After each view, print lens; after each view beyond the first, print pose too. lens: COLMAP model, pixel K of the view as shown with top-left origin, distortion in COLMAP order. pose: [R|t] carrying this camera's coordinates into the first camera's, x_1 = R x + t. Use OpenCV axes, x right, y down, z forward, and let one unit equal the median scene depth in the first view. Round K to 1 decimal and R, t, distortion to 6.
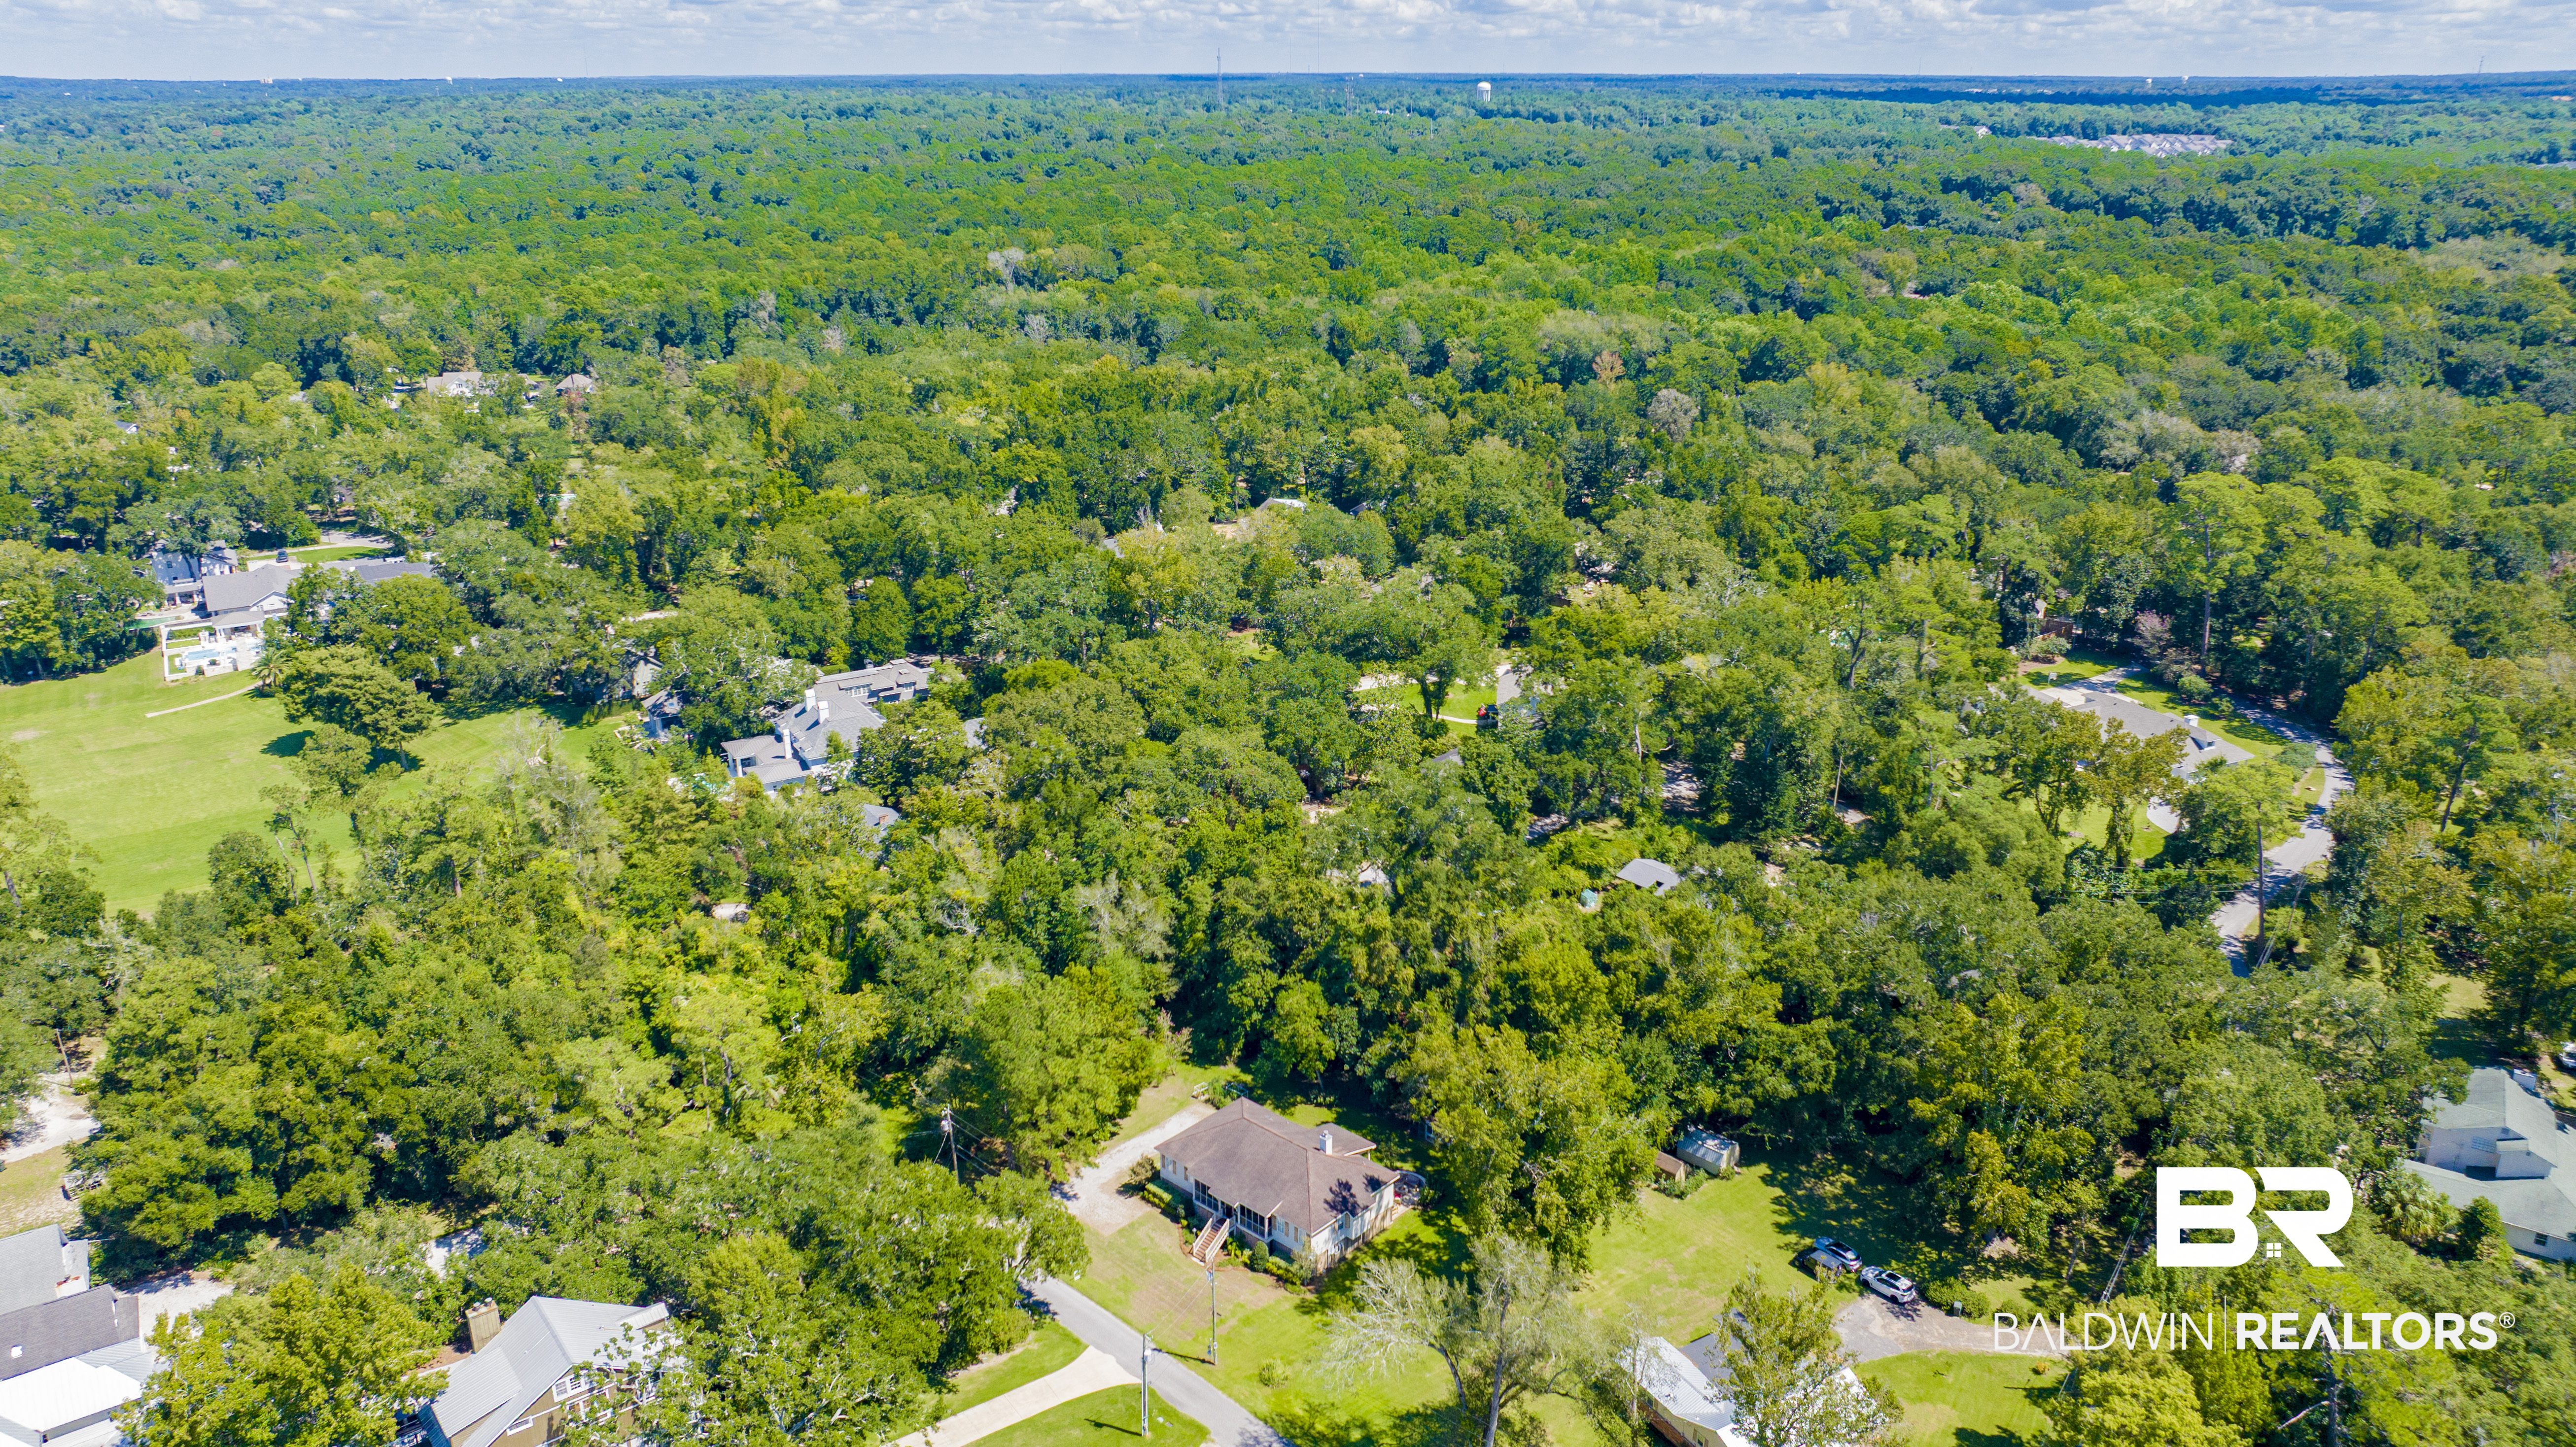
lens RADIAL K [[1865.7, 0, 1288.0], [0, 1865.7, 723.5], [0, 0, 1]] dist [-0.036436, 0.001065]
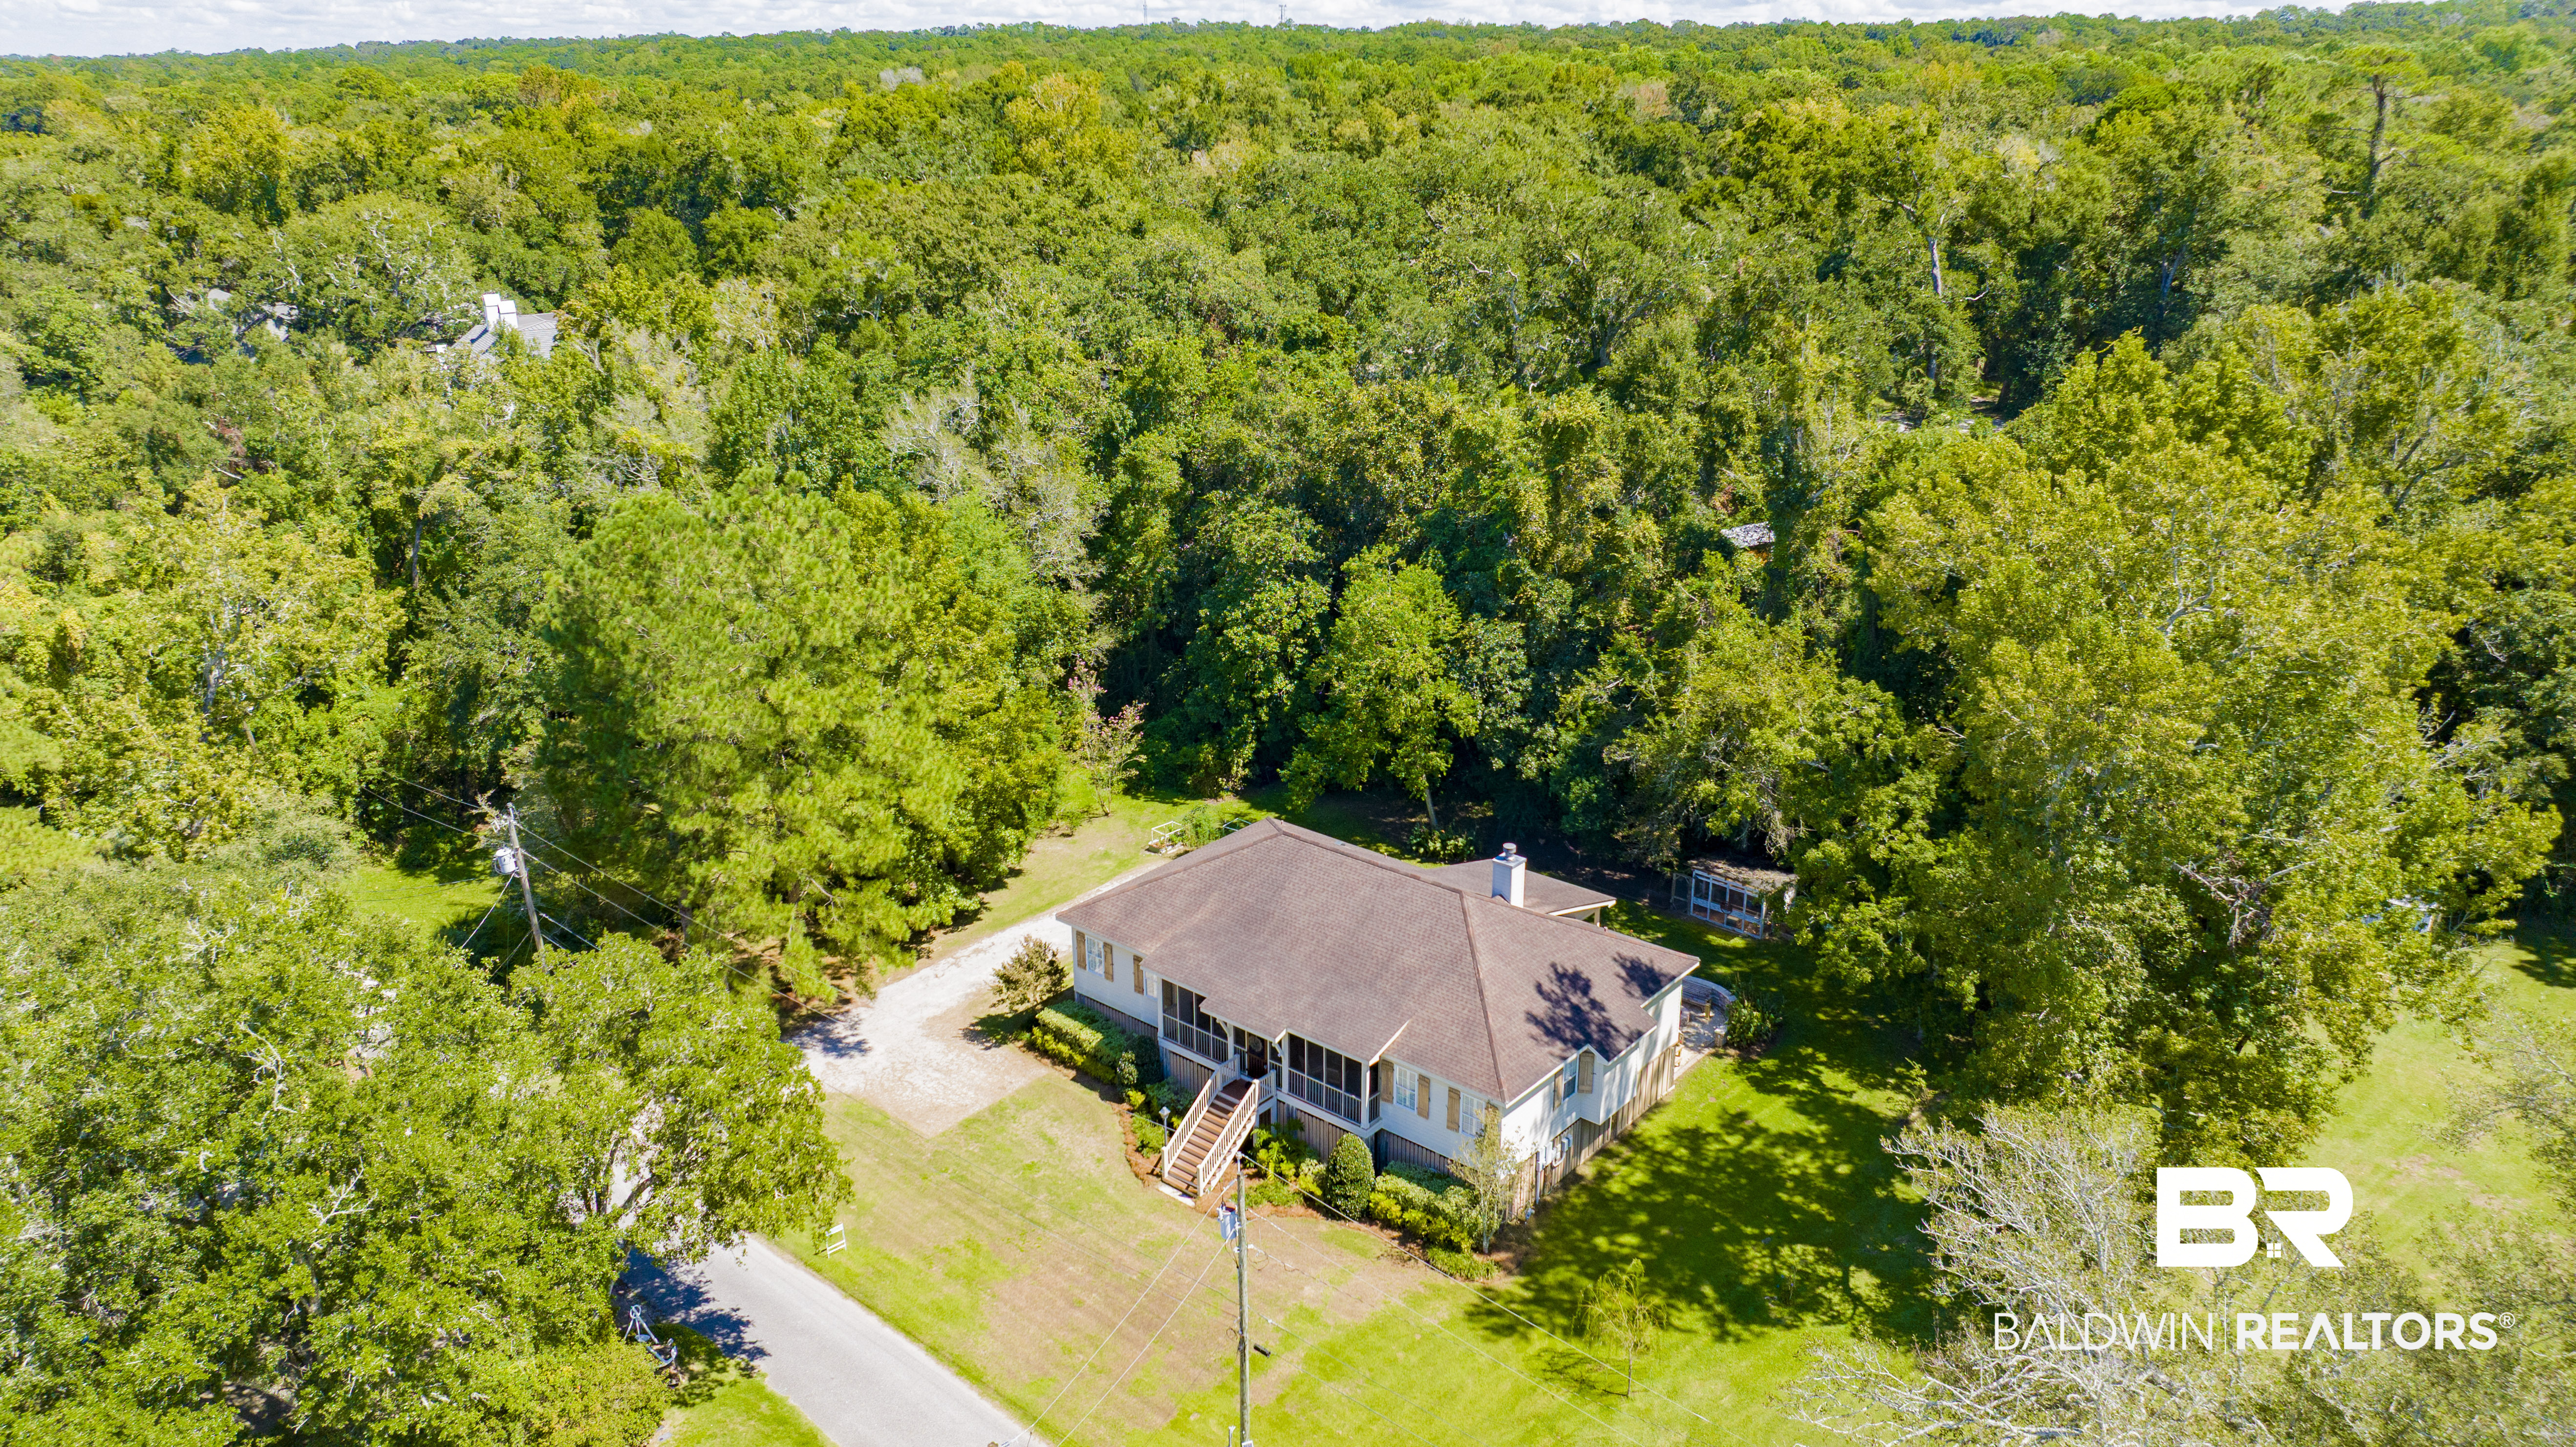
lens RADIAL K [[1865.6, 0, 1288.0], [0, 1865.6, 723.5], [0, 0, 1]] dist [-0.036436, 0.001065]
pose [[0.999308, -0.015165, 0.033960, -0.035394], [0.015050, 0.999880, 0.003645, 0.184528], [-0.034011, -0.003131, 0.999417, 0.598639]]
